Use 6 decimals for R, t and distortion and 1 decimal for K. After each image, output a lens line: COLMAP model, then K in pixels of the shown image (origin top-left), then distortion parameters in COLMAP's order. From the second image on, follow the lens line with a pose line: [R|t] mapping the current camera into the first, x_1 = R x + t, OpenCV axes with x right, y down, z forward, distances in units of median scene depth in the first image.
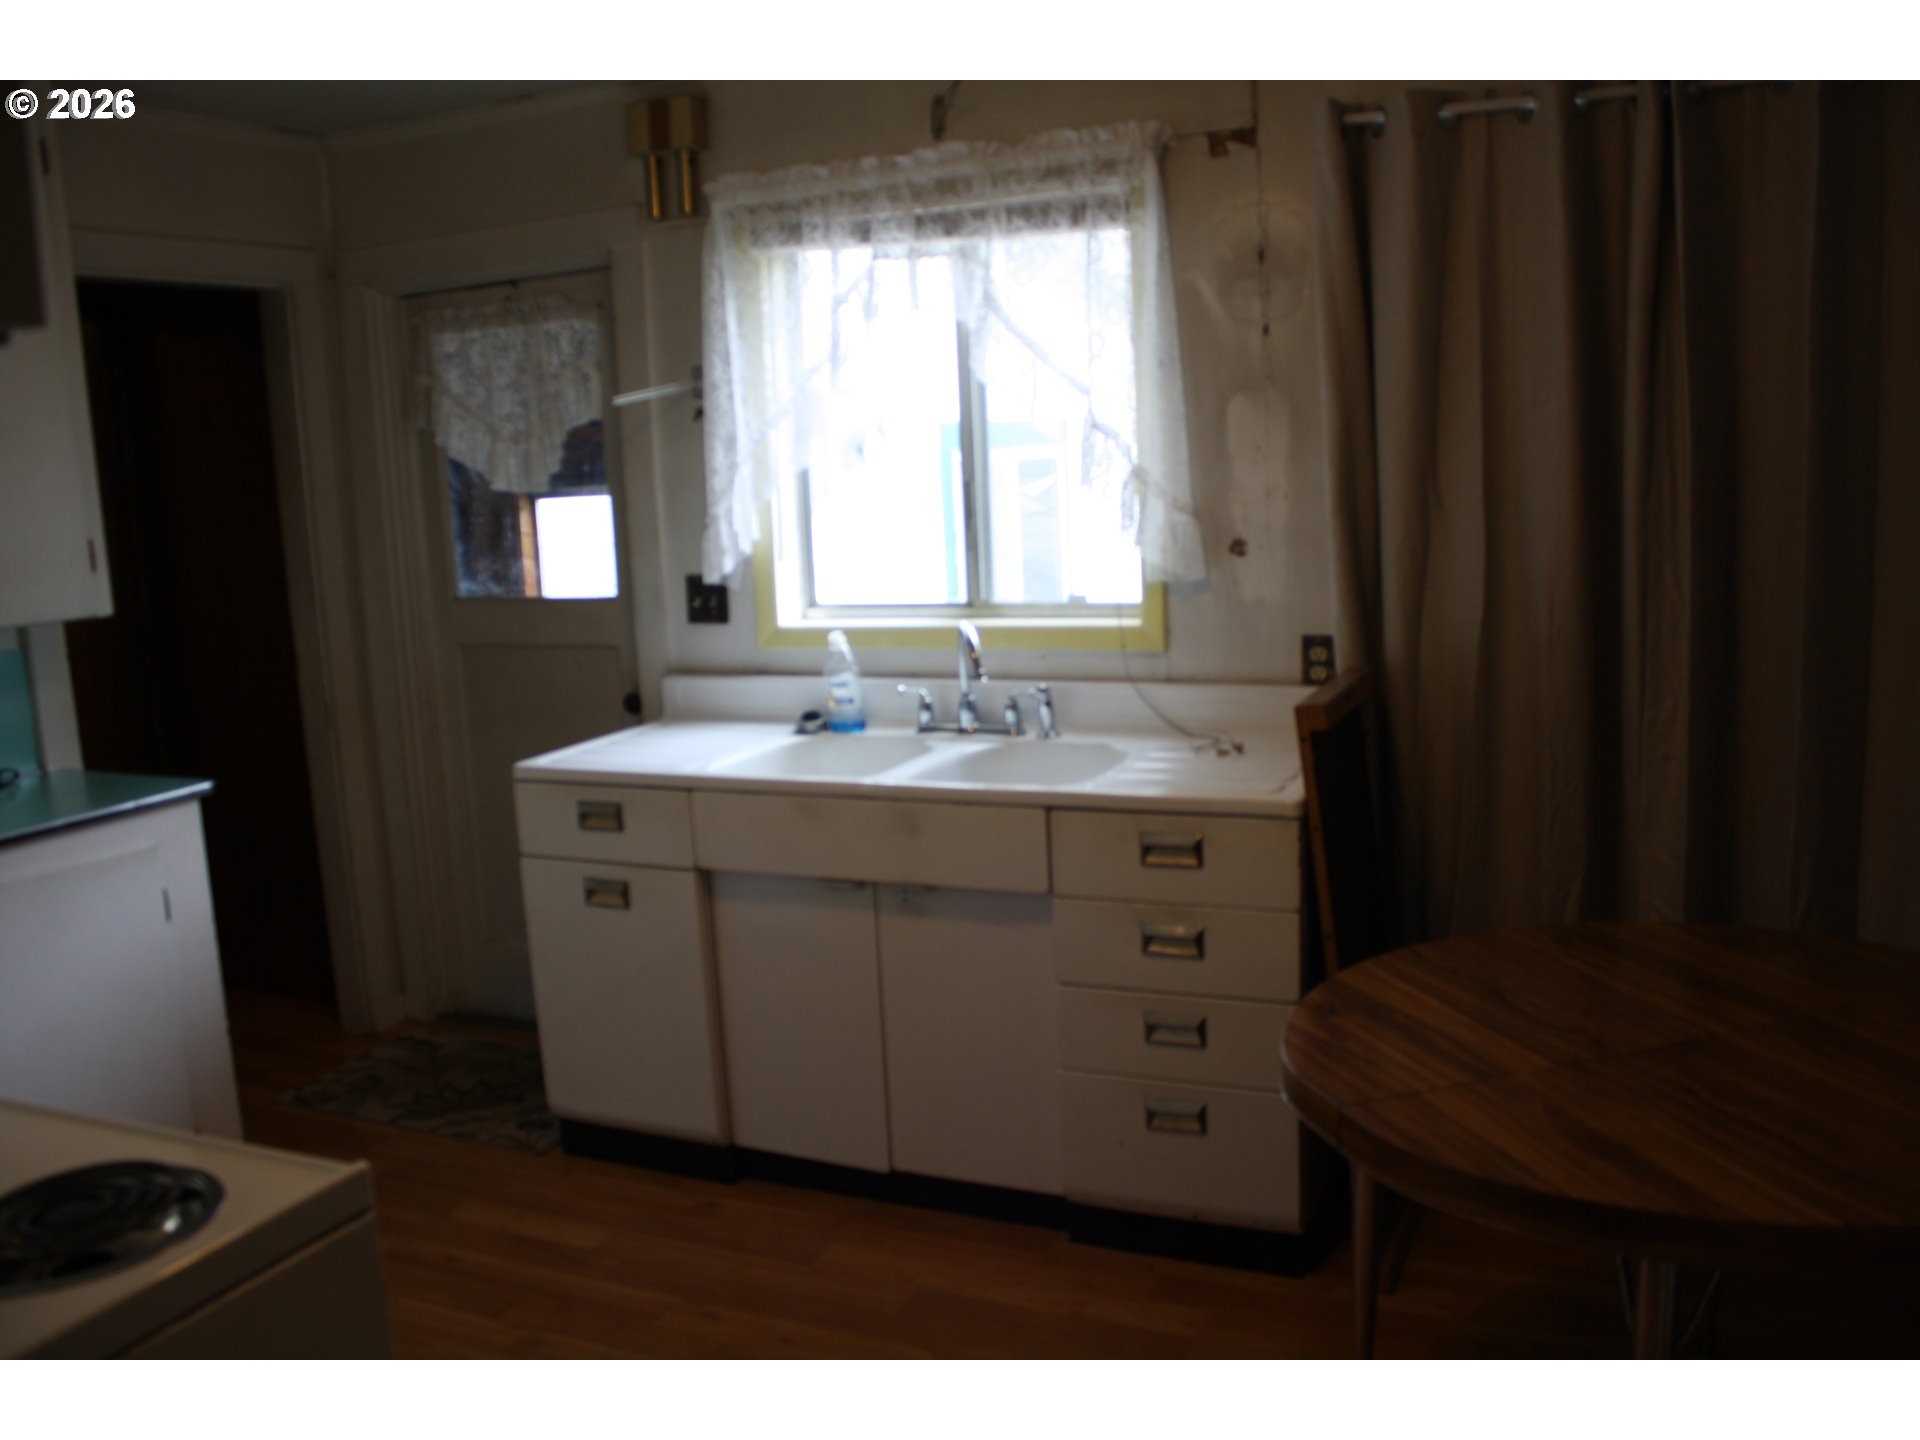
lens RADIAL K [[1632.3, 0, 960.0], [0, 1632.3, 720.0], [0, 0, 1]] dist [-0.046217, 0.001245]
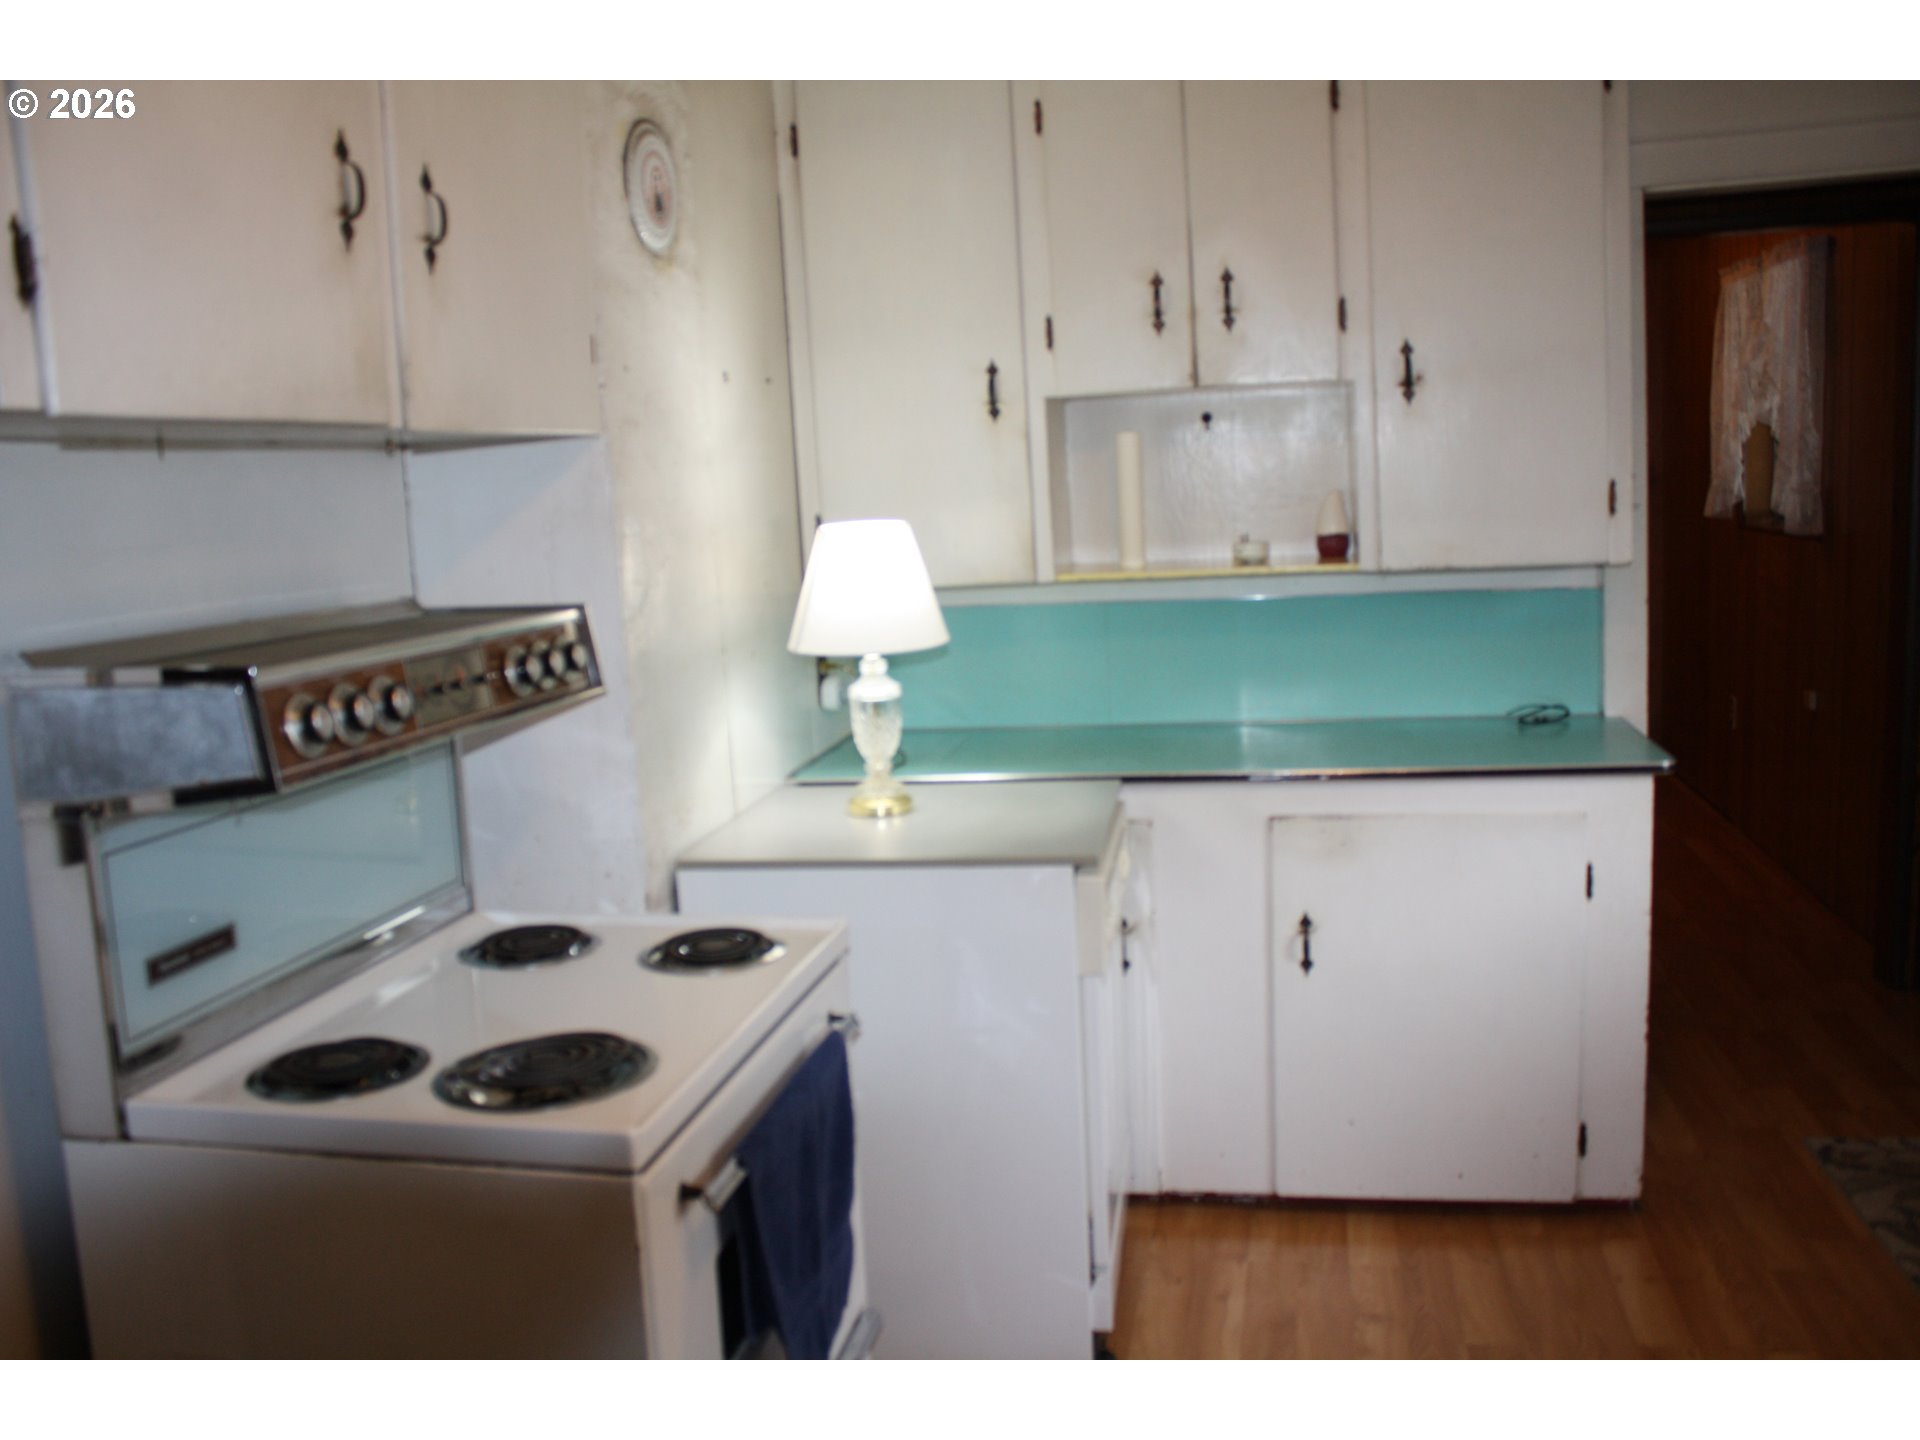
lens RADIAL K [[1632.3, 0, 960.0], [0, 1632.3, 720.0], [0, 0, 1]] dist [-0.046217, 0.001245]
pose [[0.223545, 0.183427, -0.957278, 0.348978], [-0.108970, 0.980679, 0.162464, -0.101261], [0.968583, 0.067997, 0.239214, 0.482045]]
